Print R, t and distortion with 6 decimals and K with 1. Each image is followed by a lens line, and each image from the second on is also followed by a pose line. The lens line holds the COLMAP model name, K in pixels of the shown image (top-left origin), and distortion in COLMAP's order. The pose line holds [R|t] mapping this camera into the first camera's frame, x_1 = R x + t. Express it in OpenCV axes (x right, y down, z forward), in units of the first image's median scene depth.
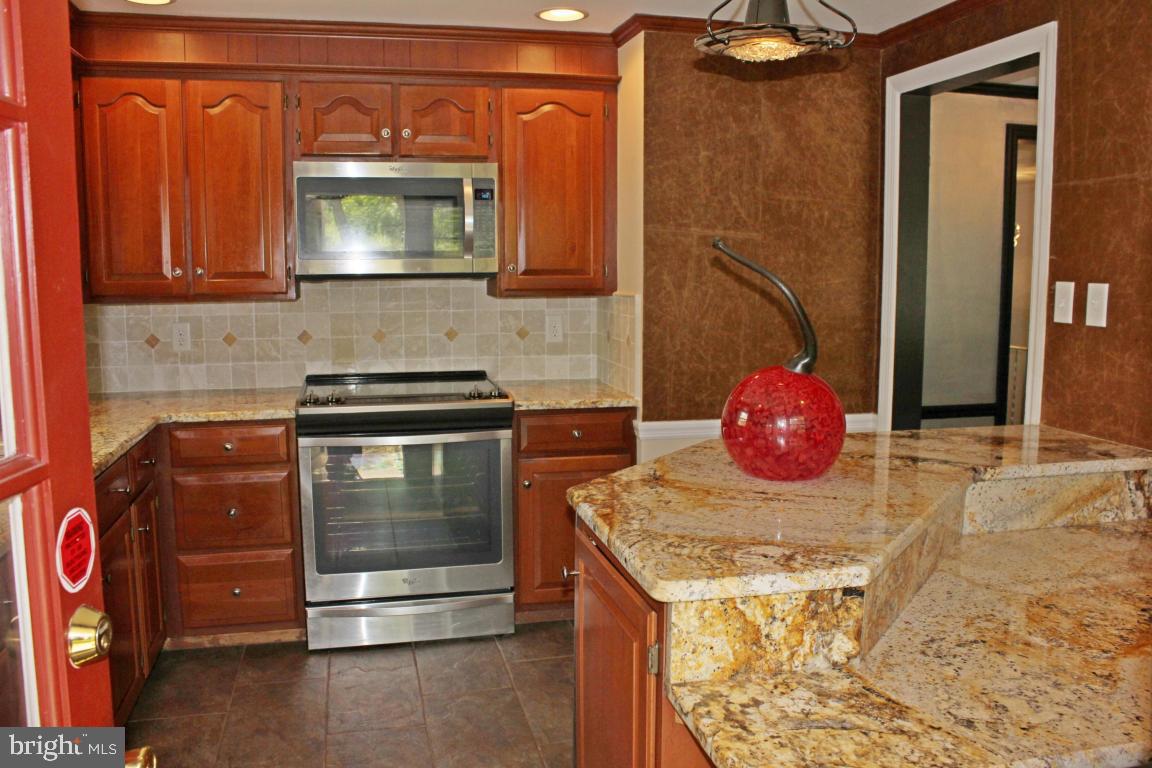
lens RADIAL K [[957.2, 0, 582.3], [0, 957.2, 380.1], [0, 0, 1]] dist [-0.114589, 0.026661]
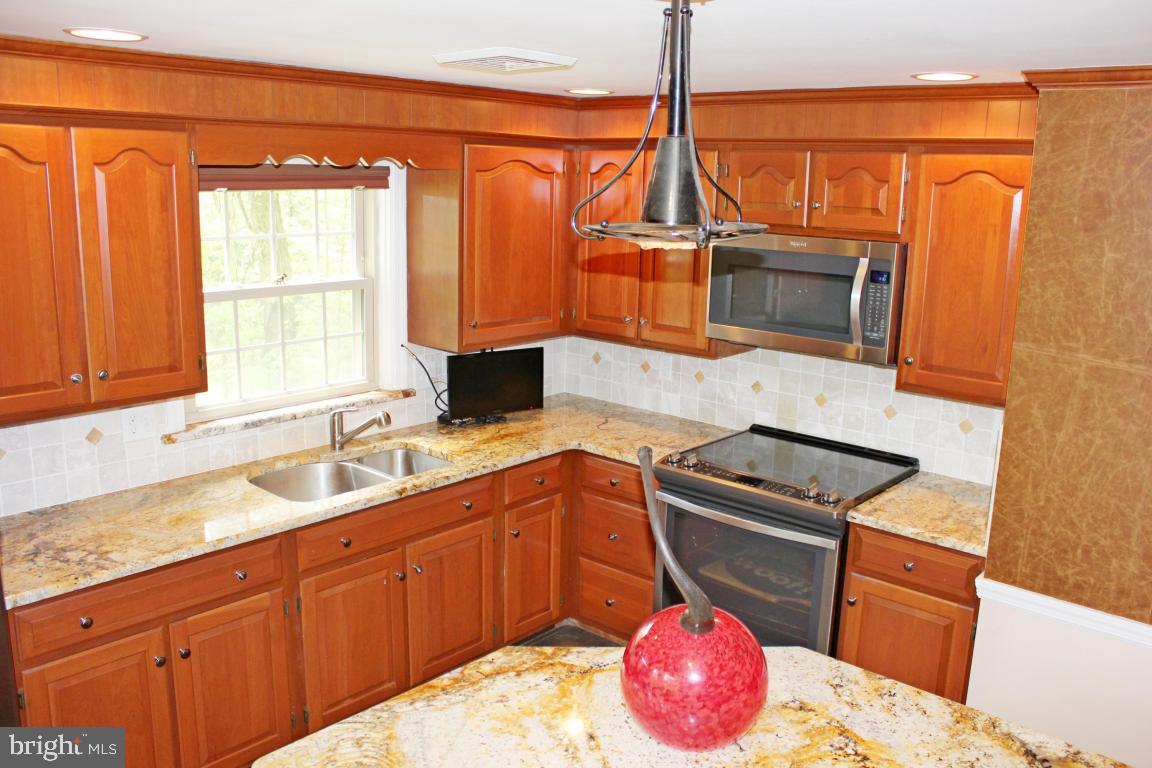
lens RADIAL K [[957.2, 0, 583.5], [0, 957.2, 390.6], [0, 0, 1]] dist [-0.114589, 0.026661]
pose [[0.567722, 0.191319, -0.800680, 0.479046], [-0.115949, 0.981507, 0.152314, -0.196136], [0.815014, 0.006366, 0.579407, 0.261111]]
